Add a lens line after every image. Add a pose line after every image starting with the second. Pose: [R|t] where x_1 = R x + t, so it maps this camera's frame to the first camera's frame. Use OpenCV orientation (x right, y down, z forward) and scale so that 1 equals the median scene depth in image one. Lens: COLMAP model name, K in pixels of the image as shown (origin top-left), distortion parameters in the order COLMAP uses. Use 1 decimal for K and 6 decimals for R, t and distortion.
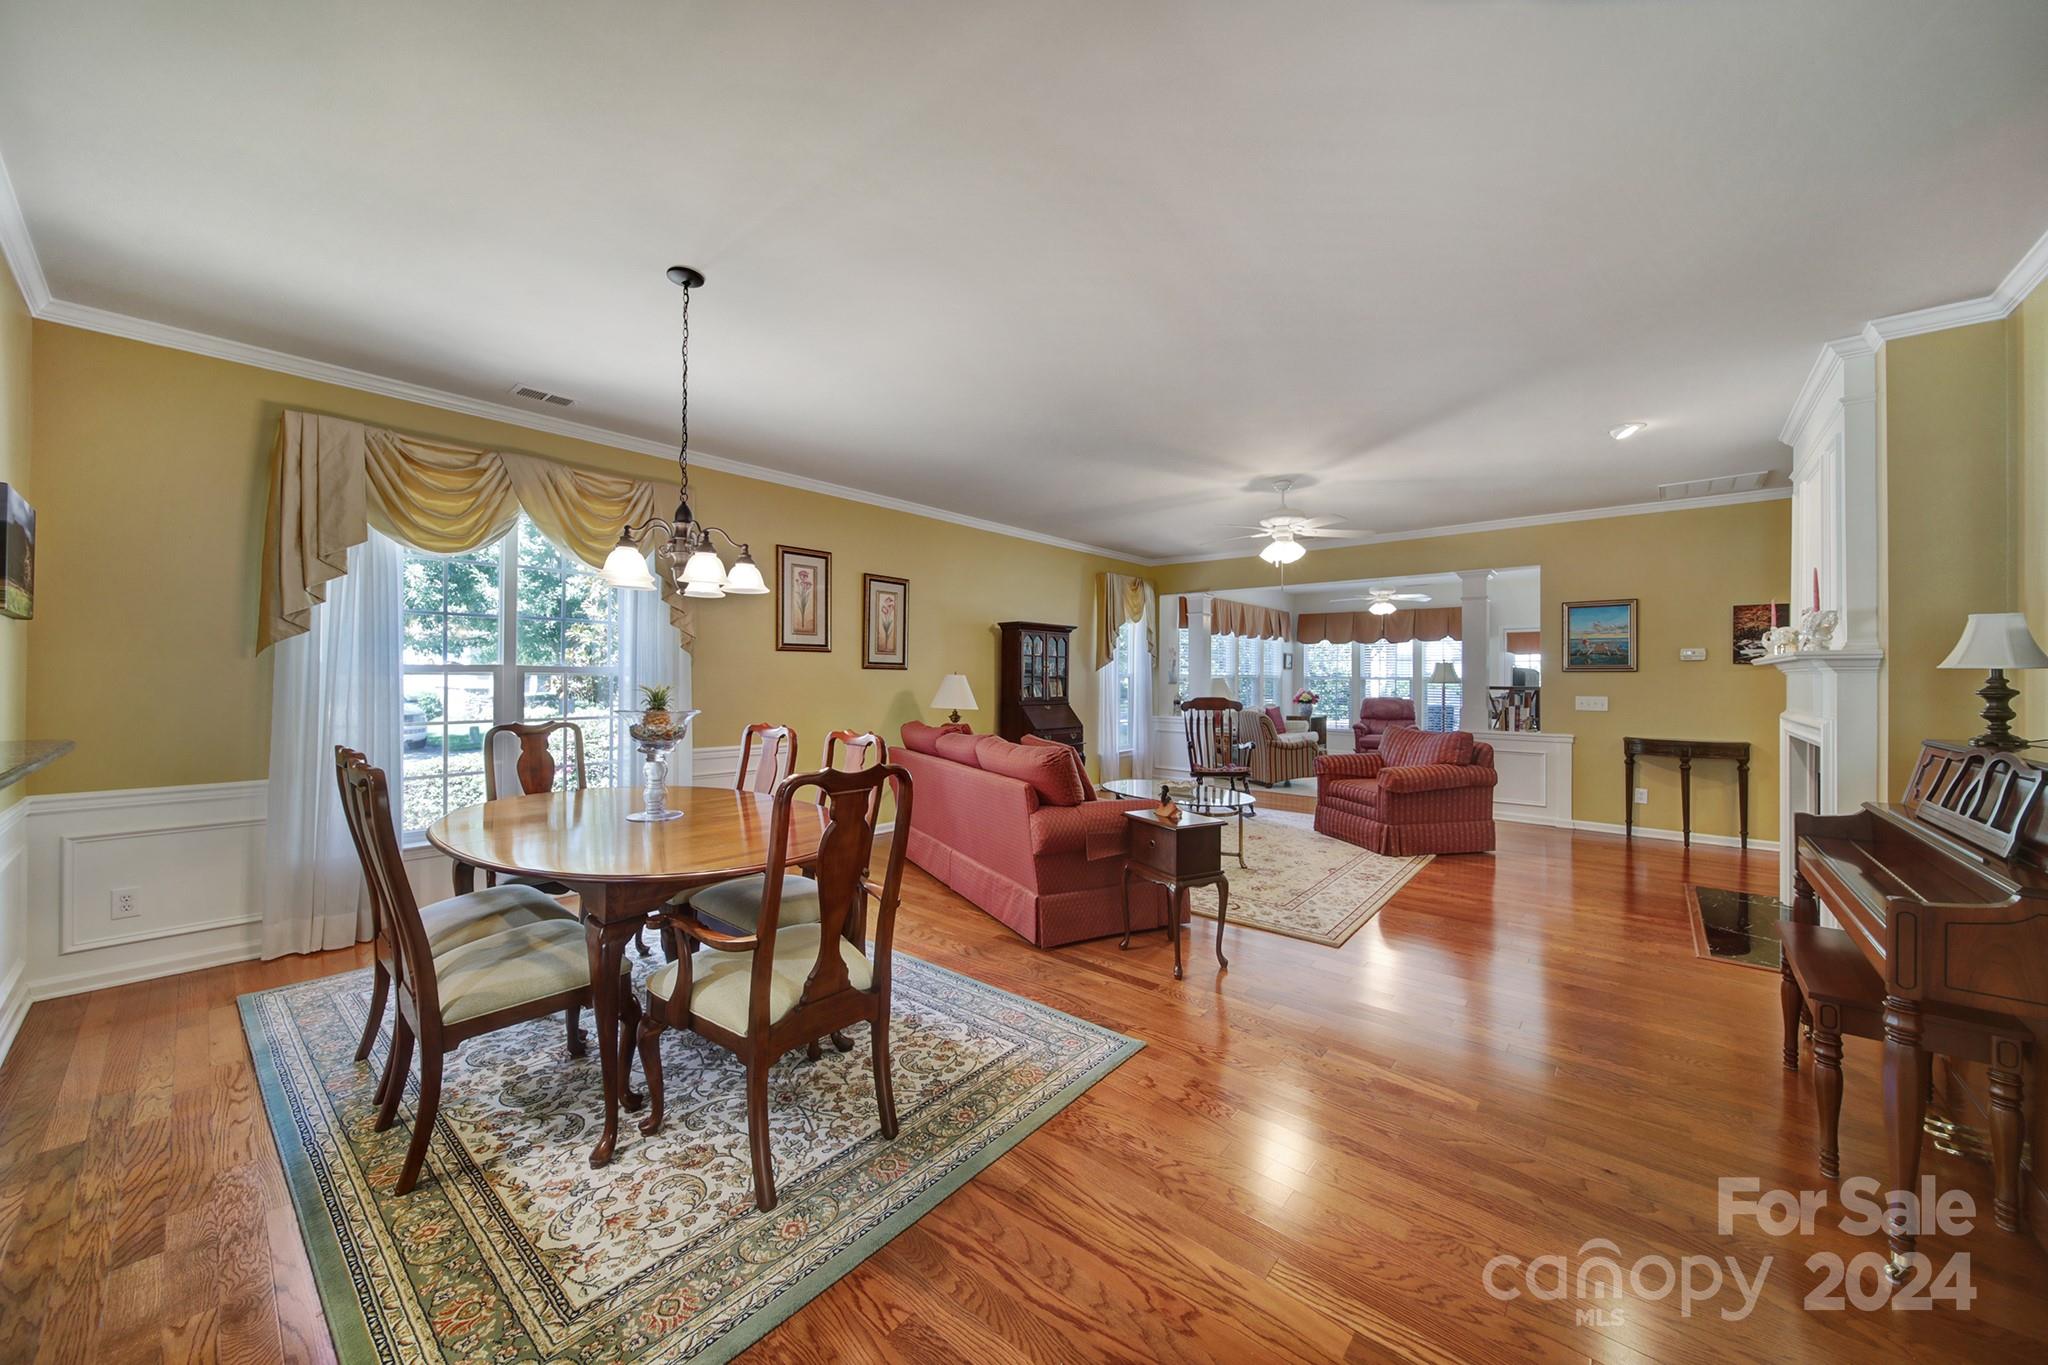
lens RADIAL K [[719.7, 0, 1023.9], [0, 719.7, 673.1], [0, 0, 1]] dist [-0.001692, -0.000032]
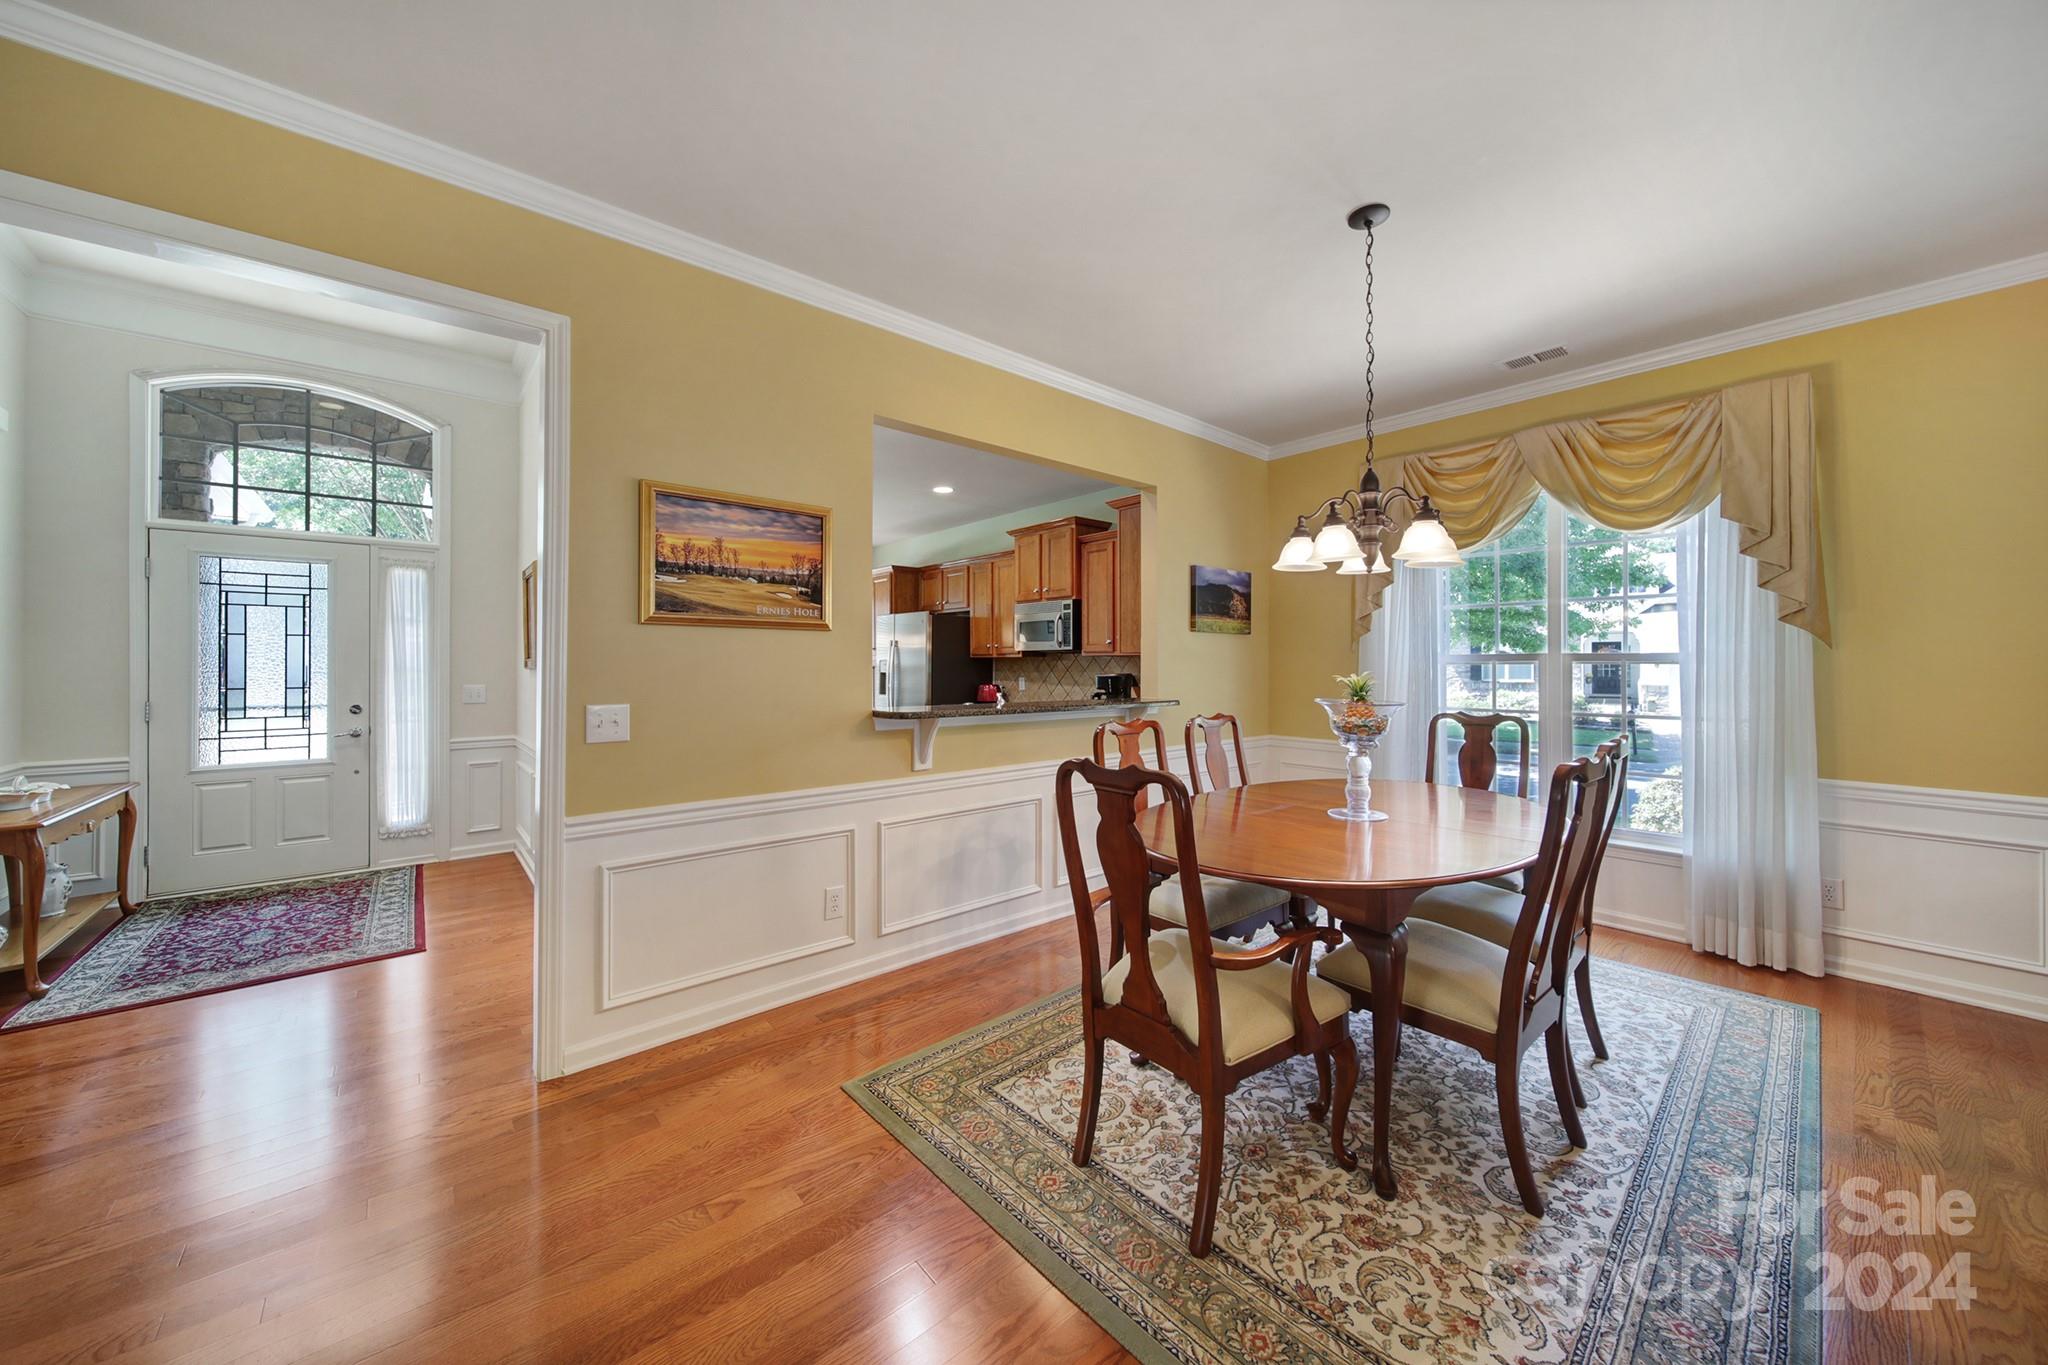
lens RADIAL K [[719.7, 0, 1026.2], [0, 719.7, 668.1], [0, 0, 1]] dist [-0.001692, -0.000032]
pose [[-0.139840, 0.001797, -0.990172, 0.551589], [0.006134, 0.999981, 0.000949, 0.004644], [0.990155, -0.005941, -0.139849, 0.831429]]
